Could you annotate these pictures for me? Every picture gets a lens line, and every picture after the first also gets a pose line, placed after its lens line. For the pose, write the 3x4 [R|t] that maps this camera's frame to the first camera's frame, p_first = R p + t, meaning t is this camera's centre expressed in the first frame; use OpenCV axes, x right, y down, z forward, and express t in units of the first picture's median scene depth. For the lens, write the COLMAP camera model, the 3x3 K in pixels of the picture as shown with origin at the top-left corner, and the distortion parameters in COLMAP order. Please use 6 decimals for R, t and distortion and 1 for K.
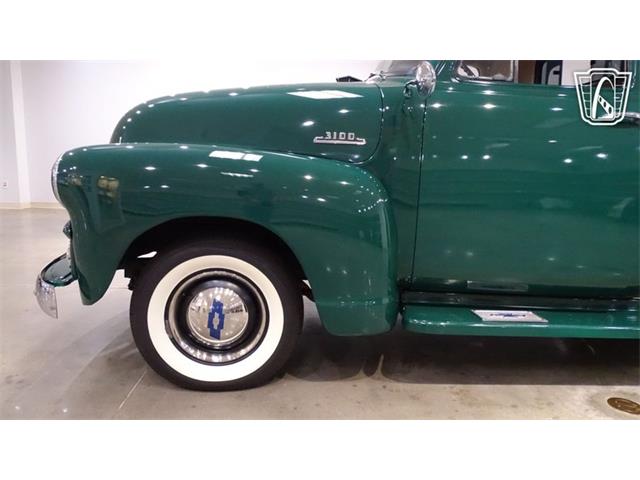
lens RADIAL K [[455.7, 0, 321.6], [0, 455.7, 216.3], [0, 0, 1]] dist [0.004207, -0.010634]
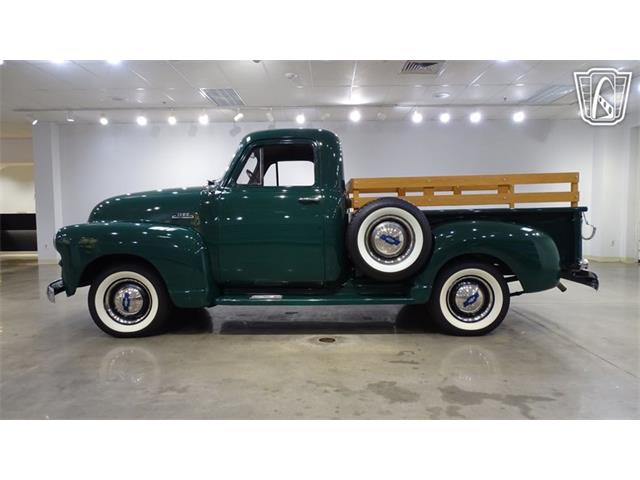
lens RADIAL K [[455.7, 0, 321.7], [0, 455.7, 239.8], [0, 0, 1]] dist [0.004207, -0.010634]
pose [[0.995529, -0.051550, -0.079151, 0.857723], [0.042655, 0.992991, -0.110225, 0.207481], [0.084279, 0.106356, 0.990750, -1.070858]]
